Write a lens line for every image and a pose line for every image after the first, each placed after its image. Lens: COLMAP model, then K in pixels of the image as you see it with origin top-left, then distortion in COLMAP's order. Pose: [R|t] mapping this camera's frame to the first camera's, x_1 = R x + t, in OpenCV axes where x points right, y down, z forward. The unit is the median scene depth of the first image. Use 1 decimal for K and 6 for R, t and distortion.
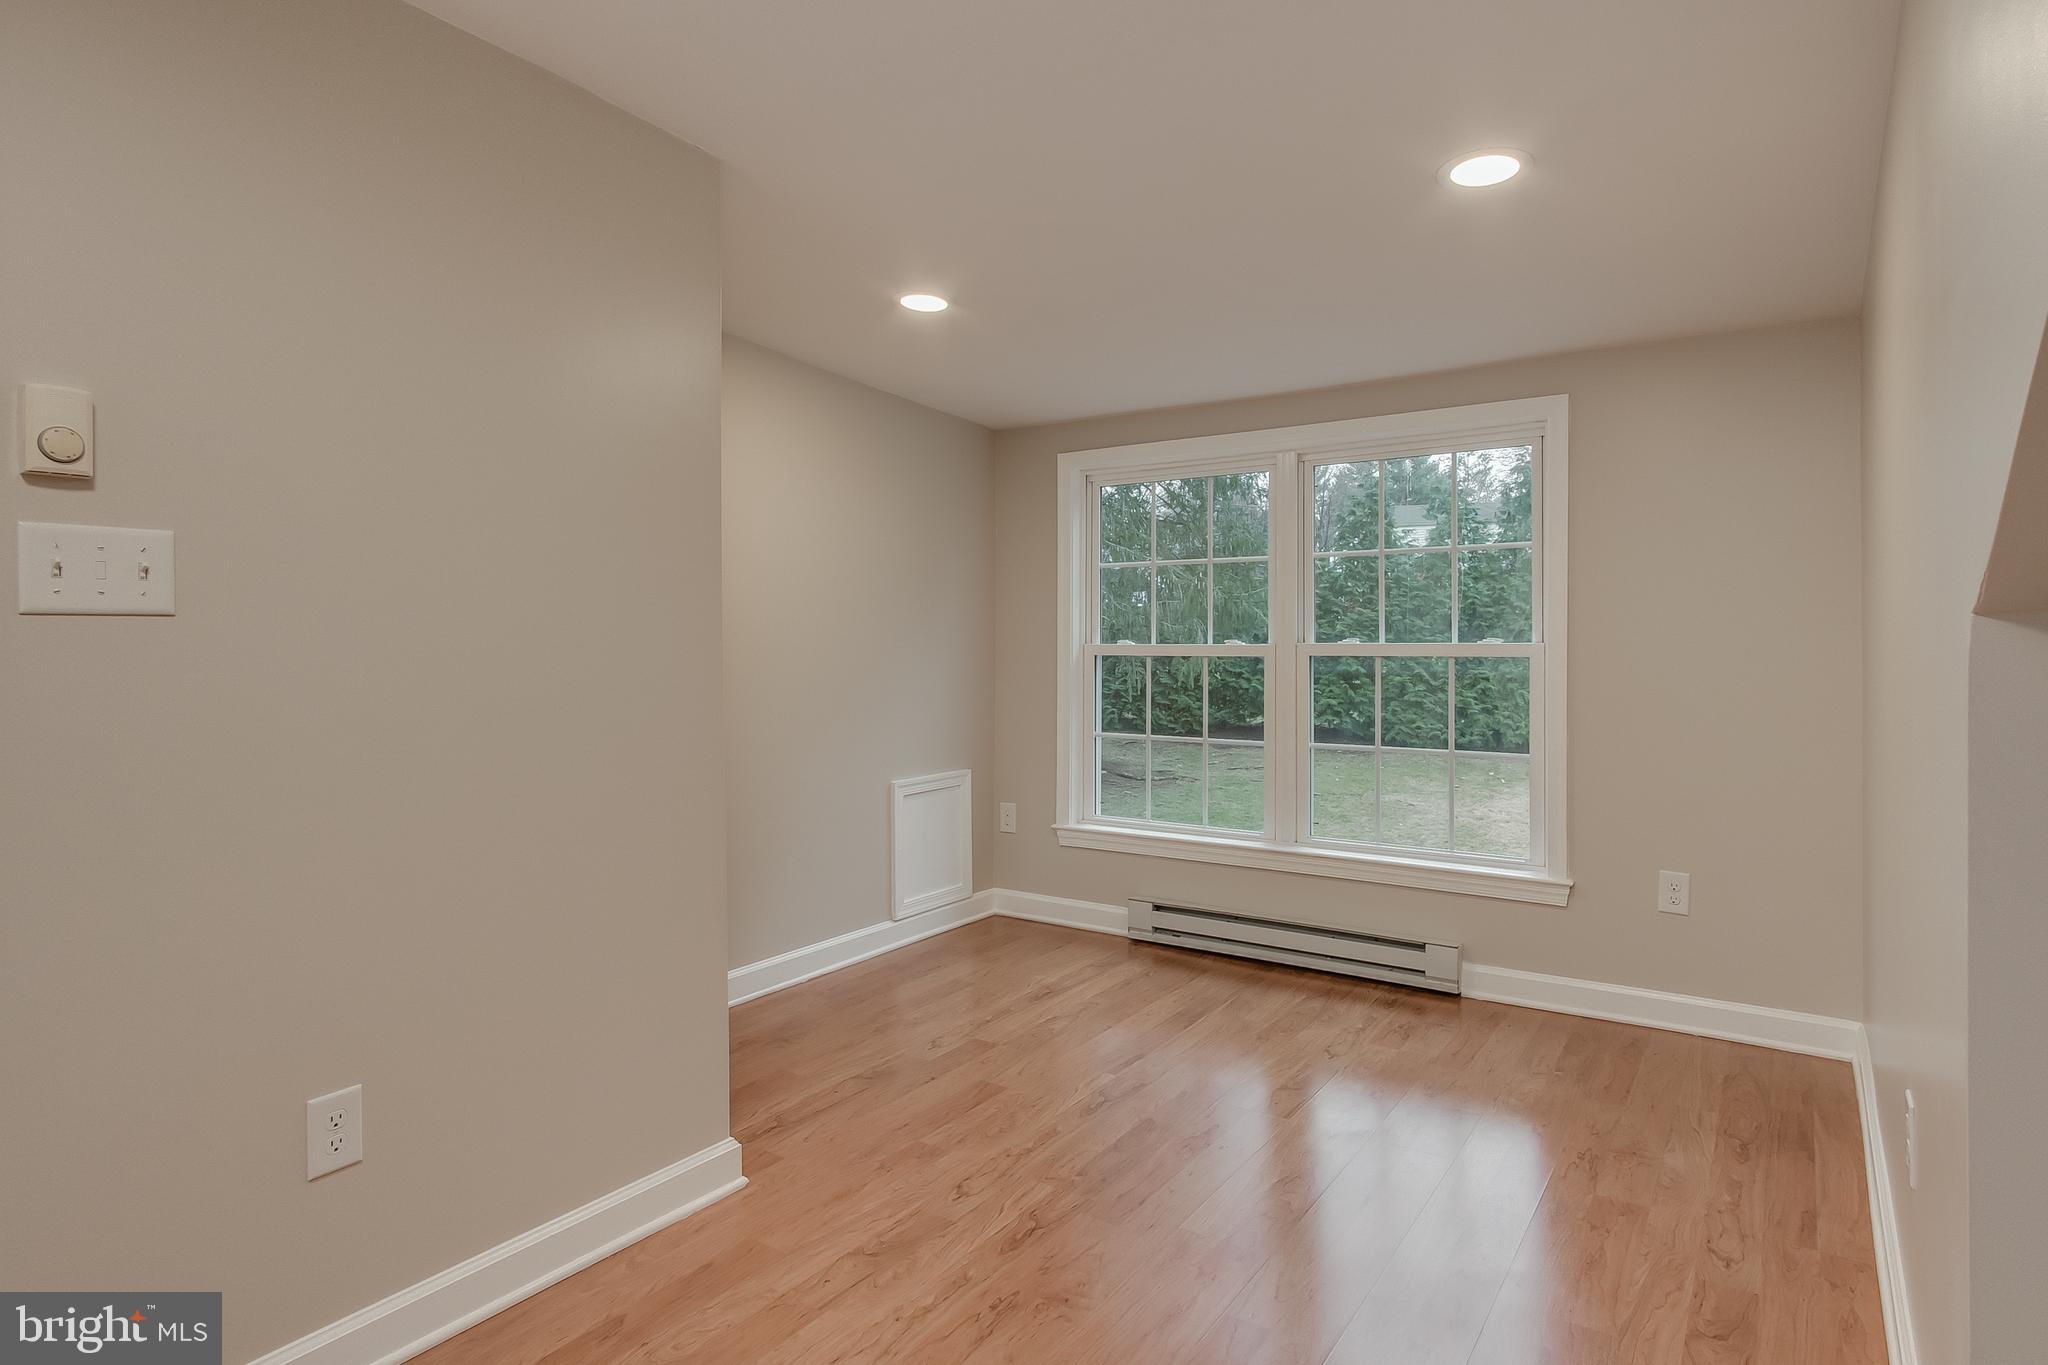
lens RADIAL K [[1128.5, 0, 1033.8], [0, 1128.5, 646.0], [0, 0, 1]] dist [0.010514, -0.000531]
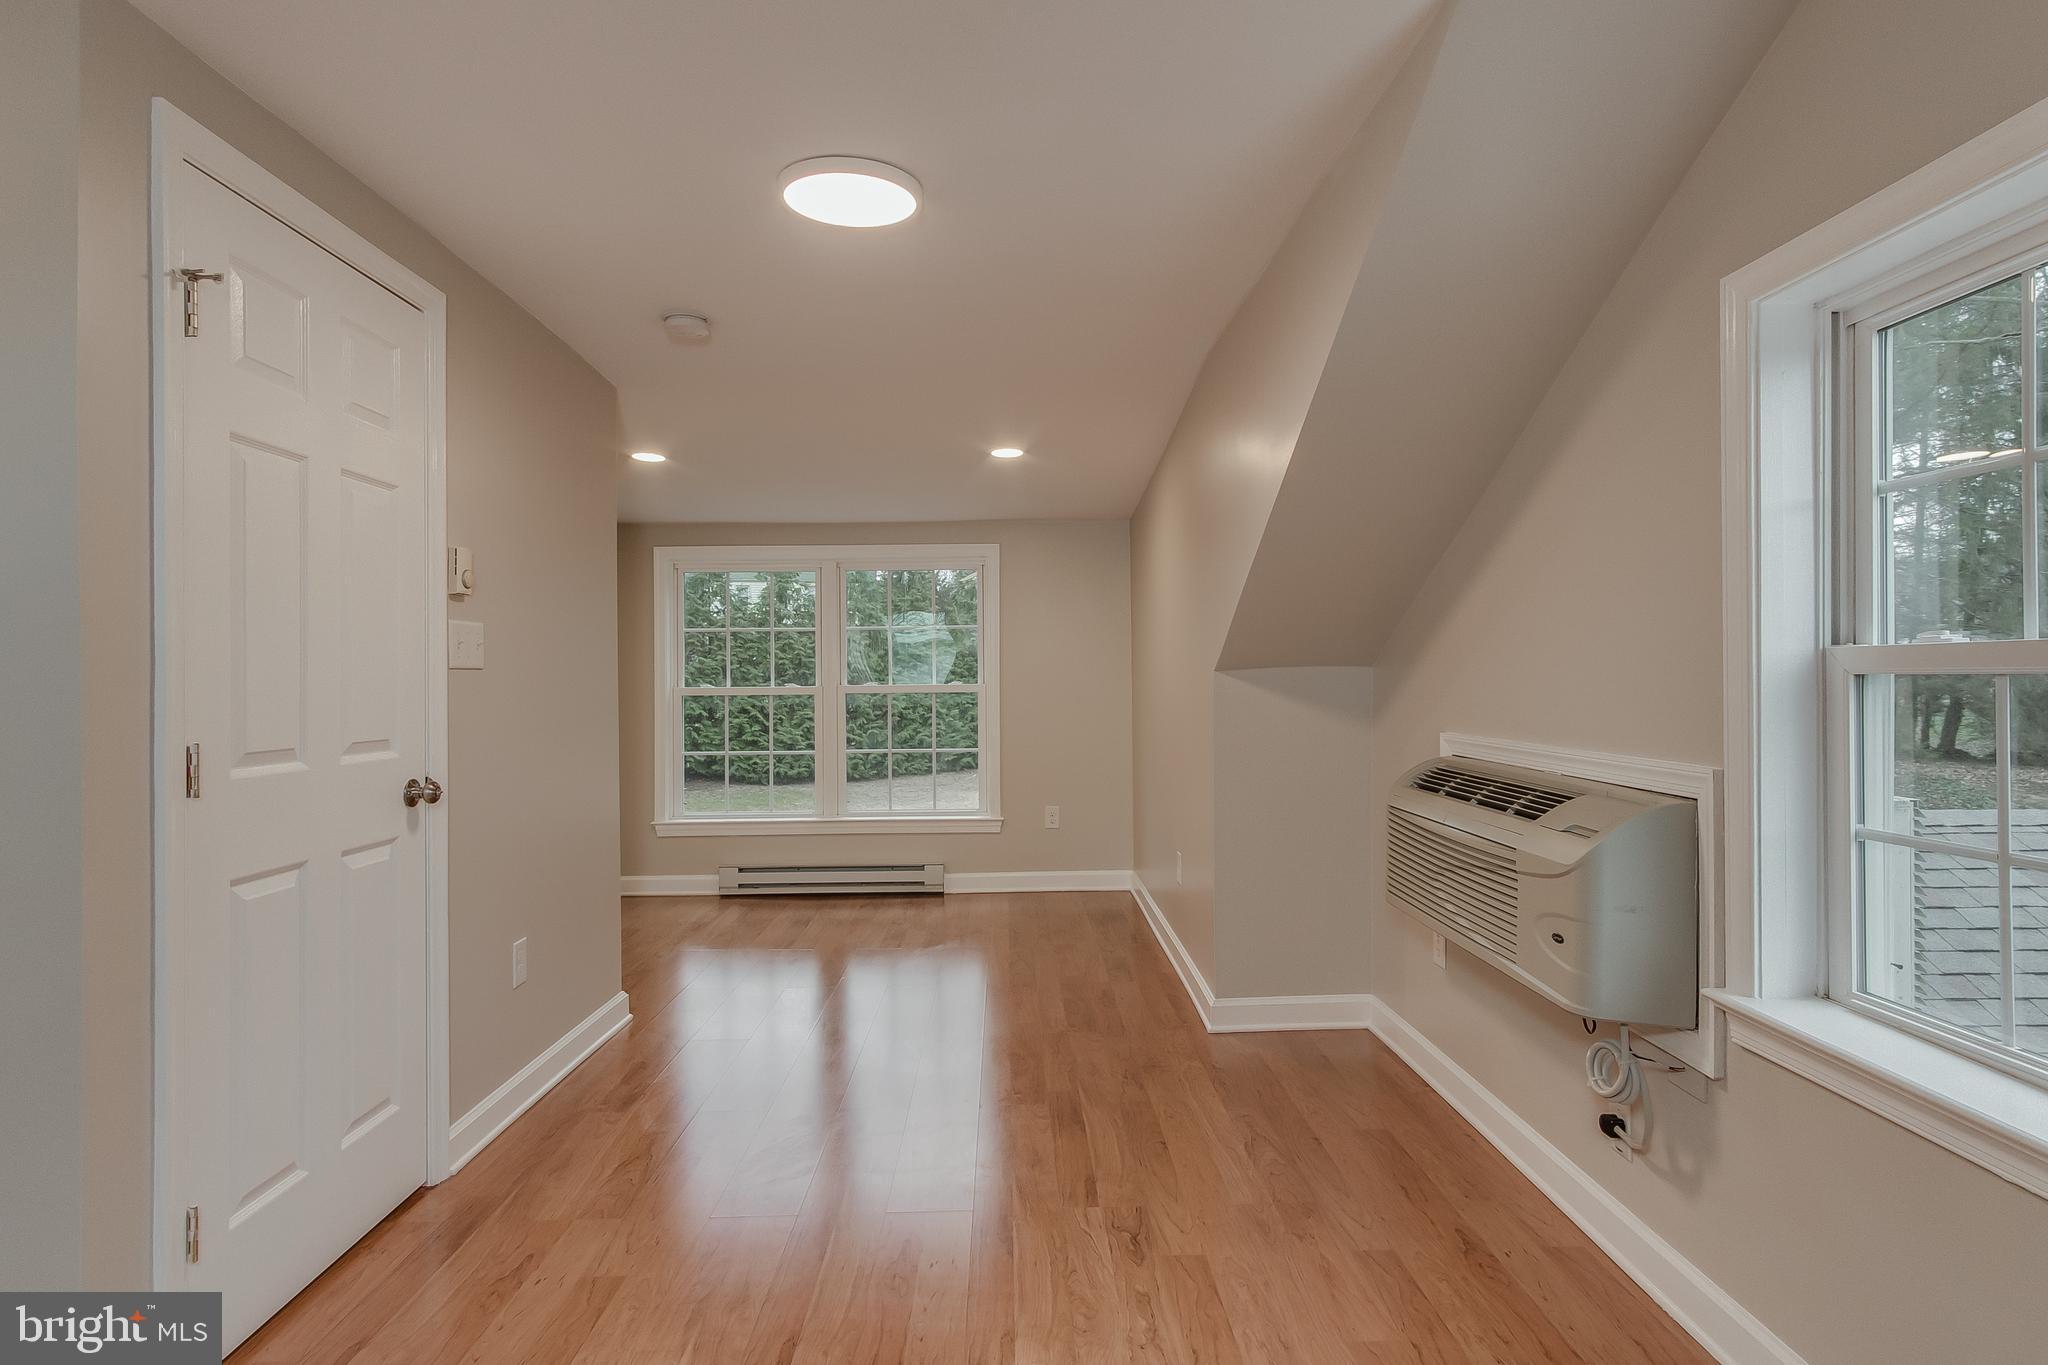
lens RADIAL K [[1051.2, 0, 1006.0], [0, 1051.2, 684.7], [0, 0, 1]] dist [0.011298, 0.000469]
pose [[0.837291, -0.009449, 0.546675, -0.330767], [0.013528, 0.999903, -0.003438, 0.004475], [-0.546589, 0.010274, 0.837338, -0.303004]]
